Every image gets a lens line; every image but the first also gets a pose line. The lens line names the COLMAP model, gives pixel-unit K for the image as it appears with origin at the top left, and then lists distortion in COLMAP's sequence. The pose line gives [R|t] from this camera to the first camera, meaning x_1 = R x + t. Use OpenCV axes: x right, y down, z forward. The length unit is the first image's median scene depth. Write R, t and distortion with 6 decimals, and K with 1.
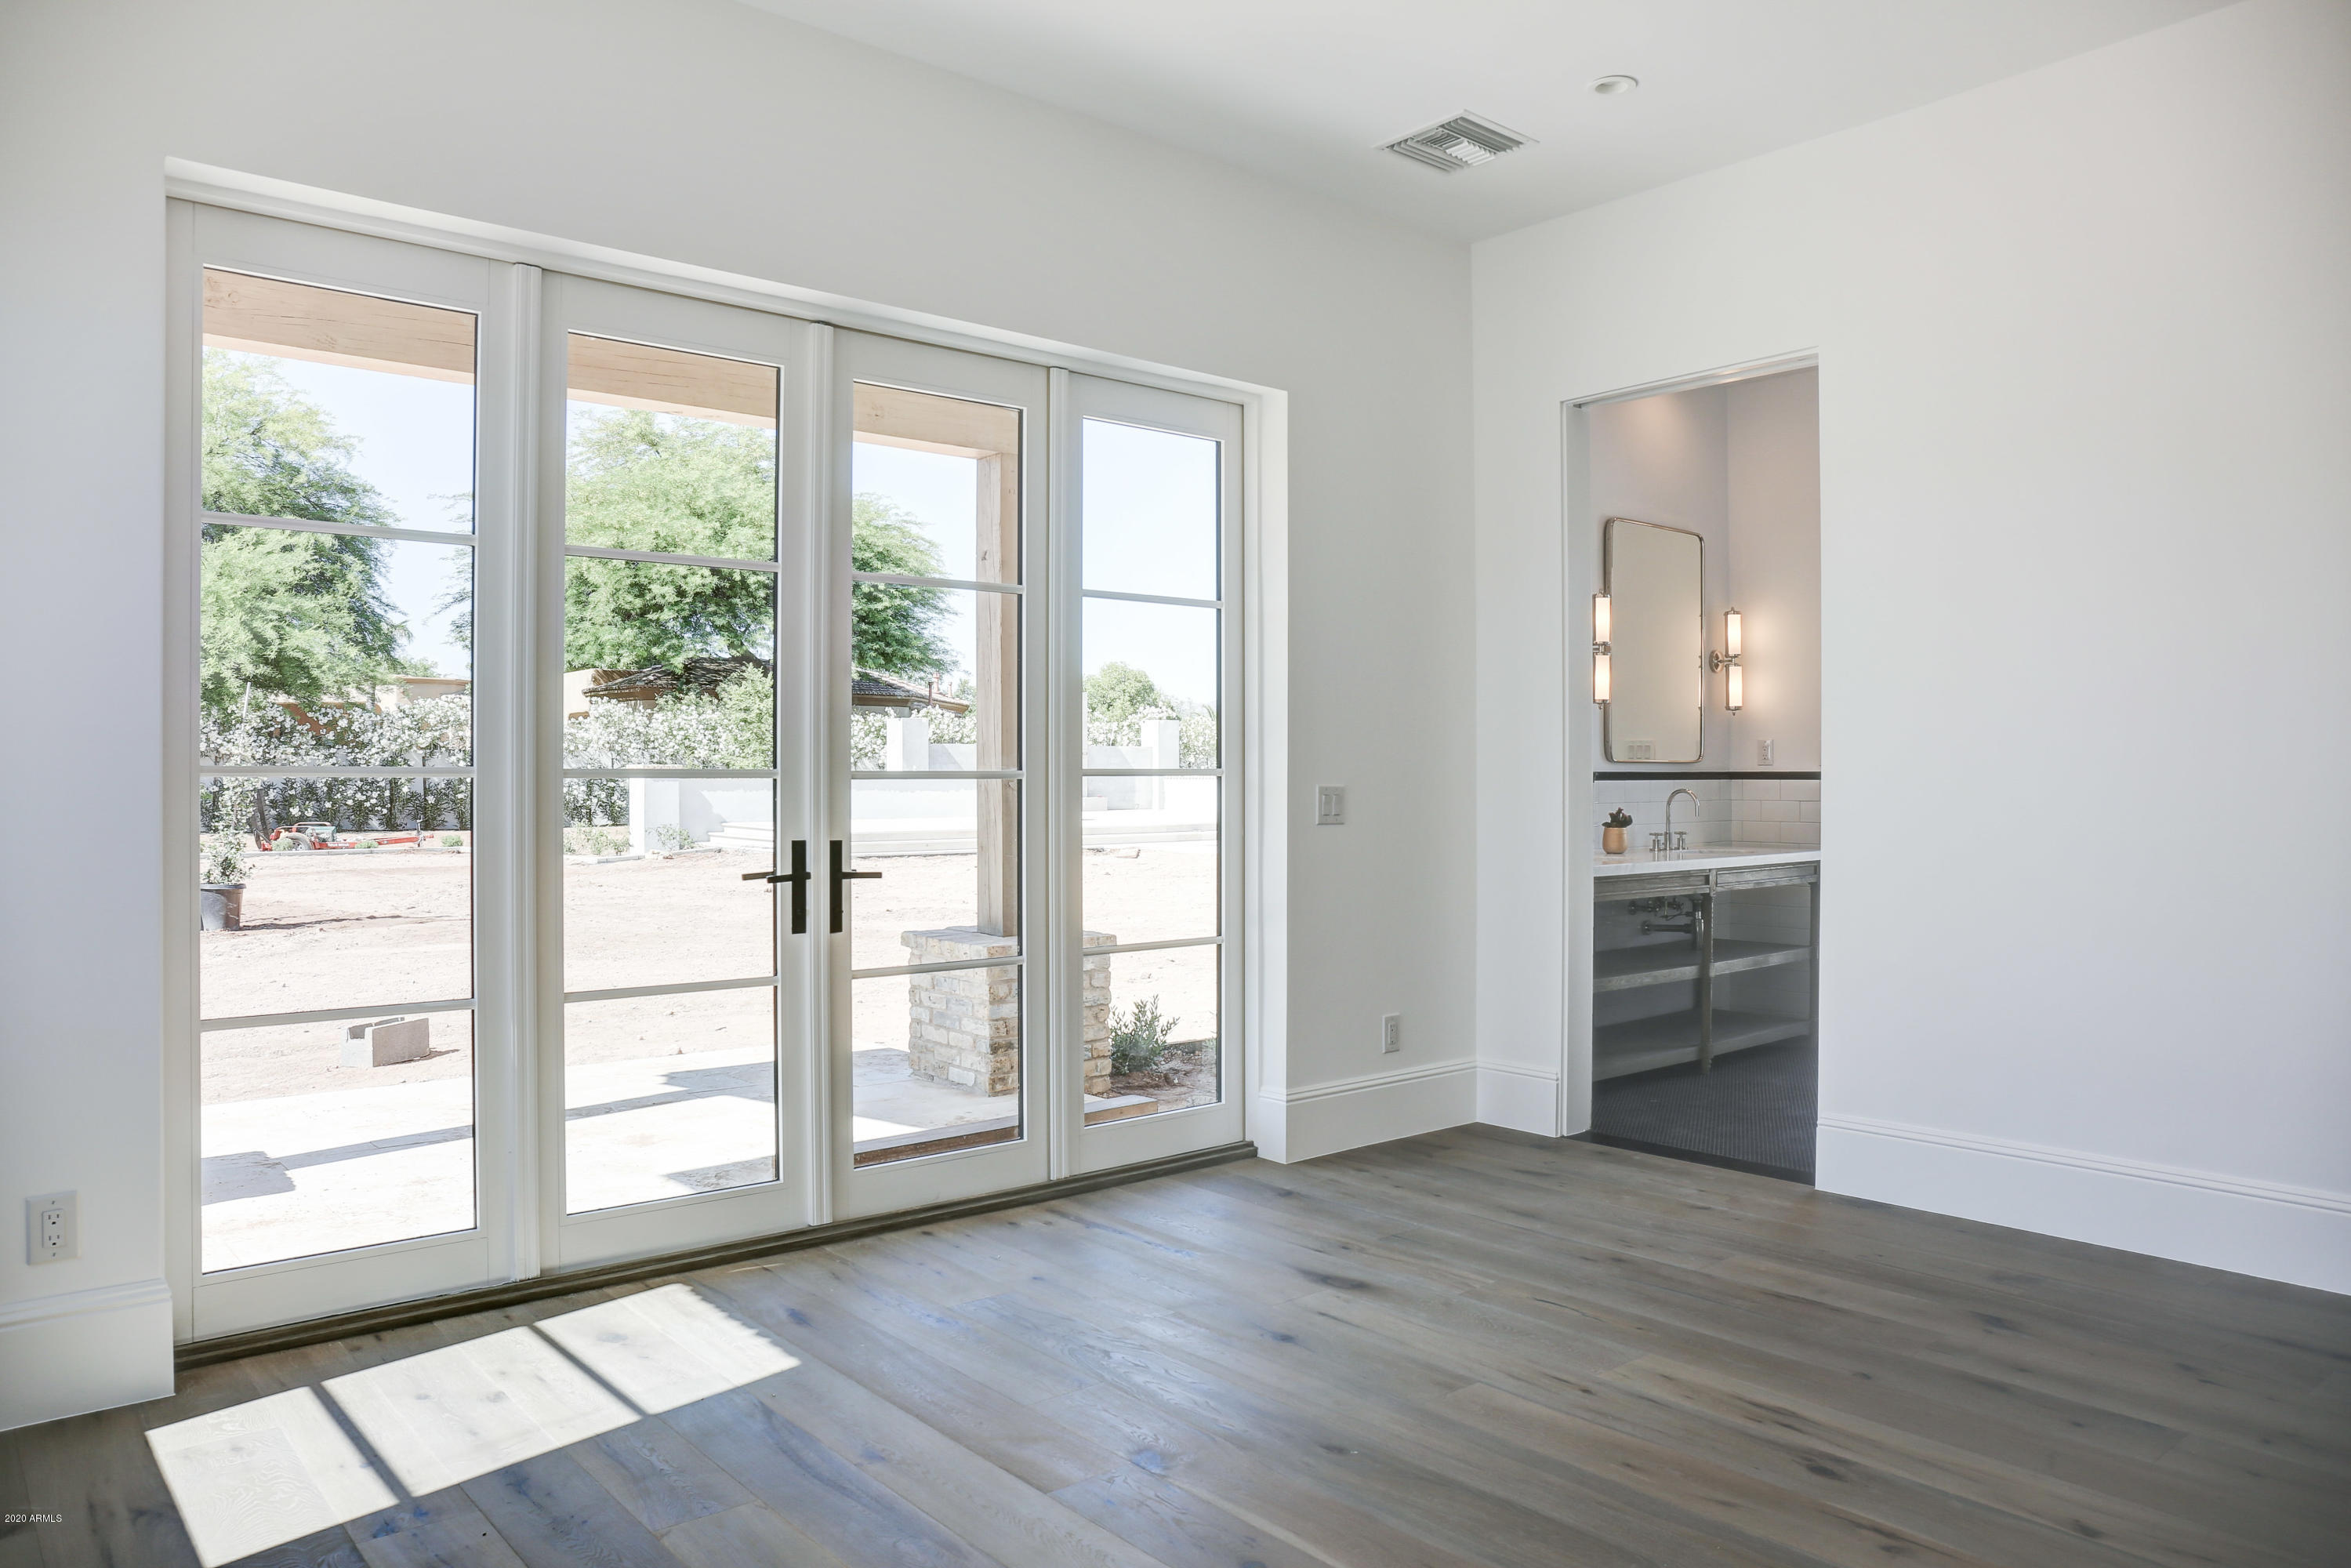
lens RADIAL K [[1614.1, 0, 1175.5], [0, 1614.1, 784.0], [0, 0, 1]] dist [-0.073500, -0.000083]
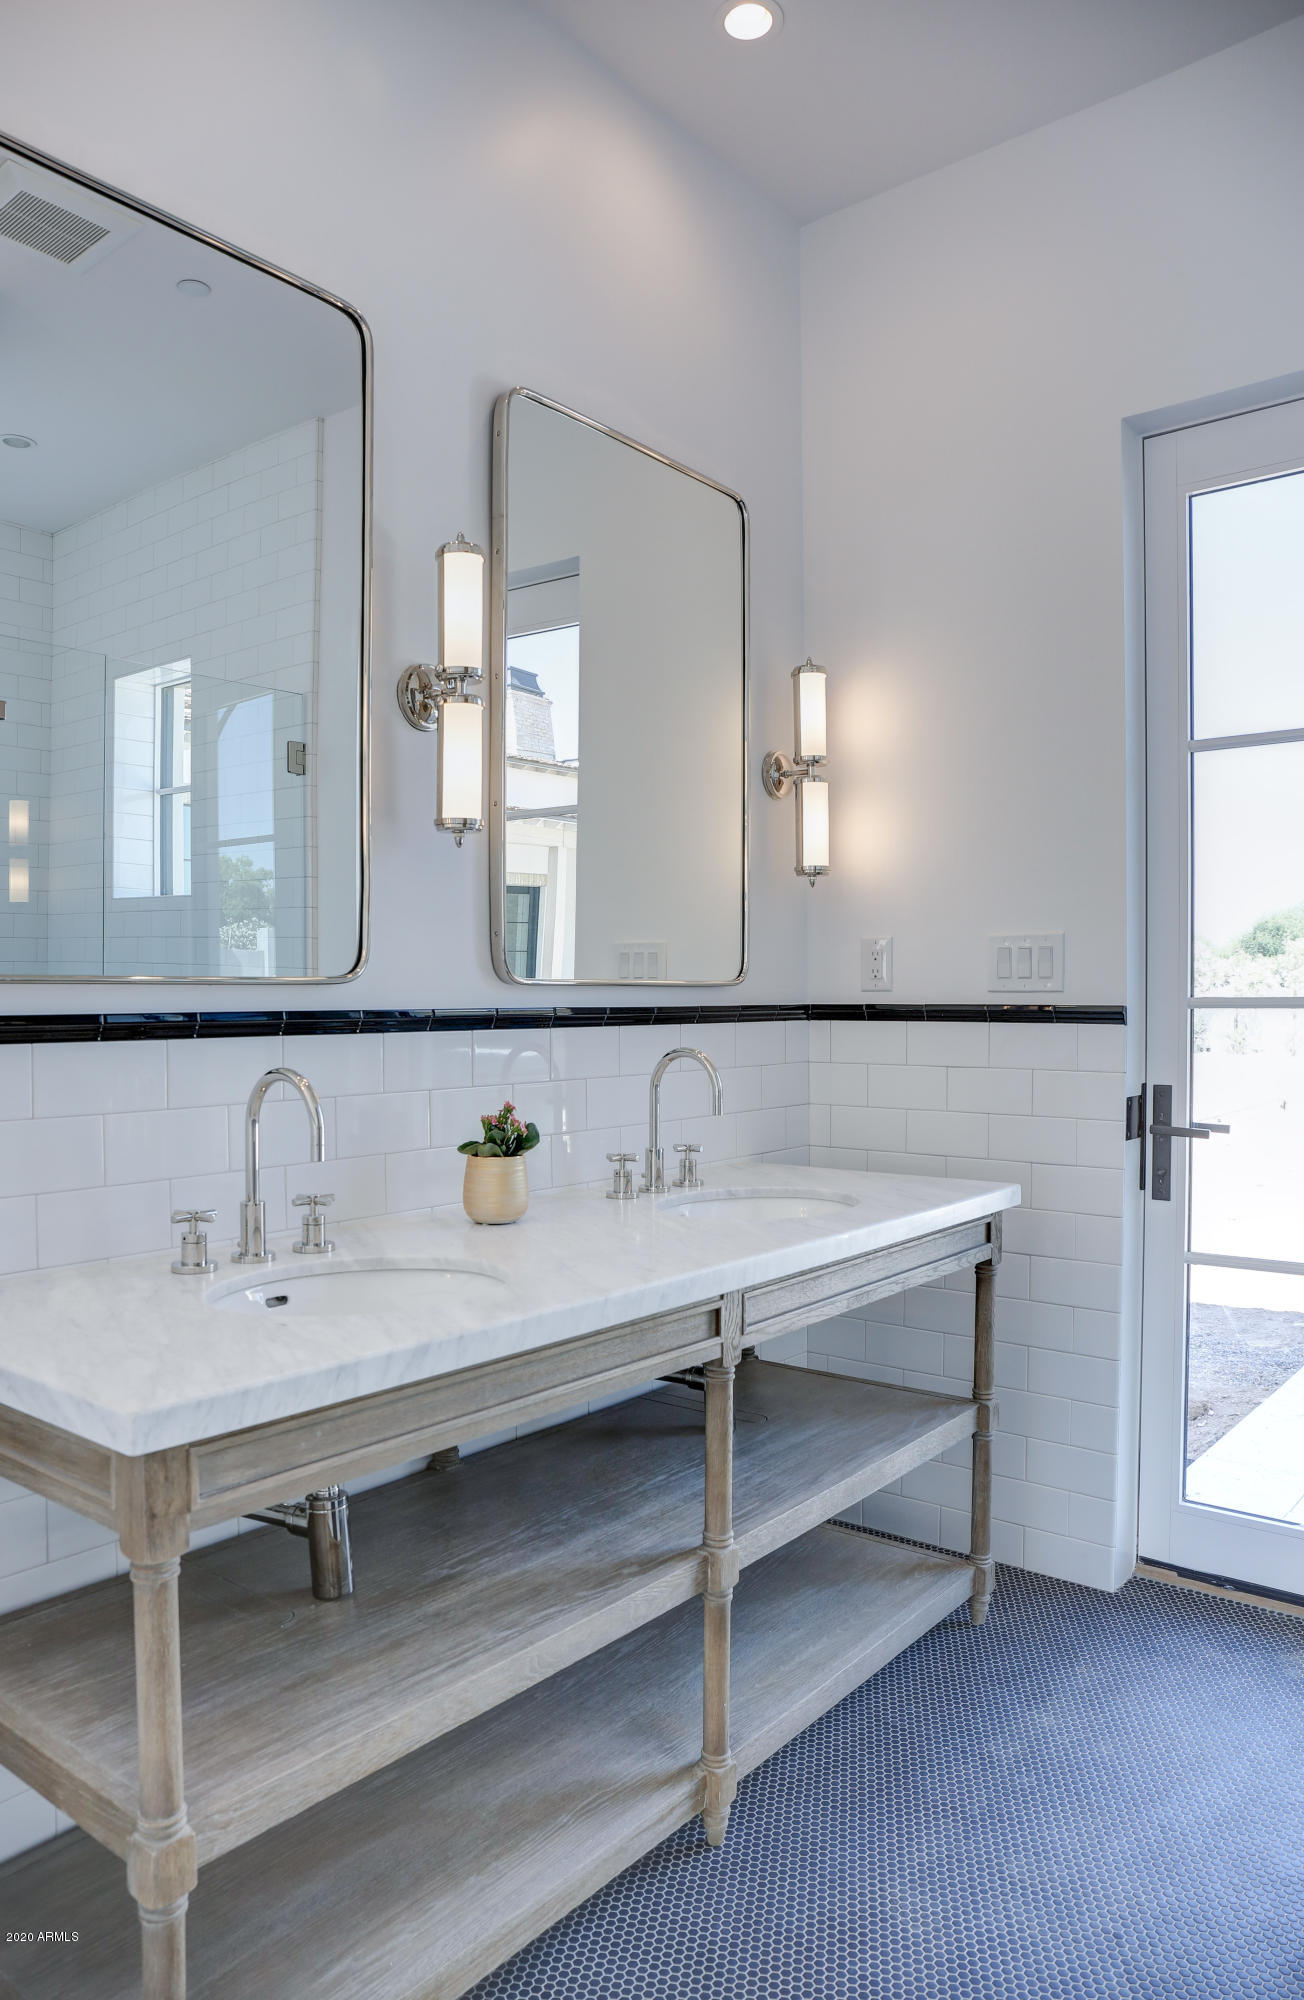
lens RADIAL K [[1362.8, 0, 652.0], [0, 1362.8, 1000.0], [0, 0, 1]] dist [-0.048550, 0.000549]
pose [[0.982238, -0.003103, 0.187613, 0.238674], [0.003342, 0.999994, -0.000962, -0.009062], [-0.187609, 0.001572, 0.982243, 0.644612]]
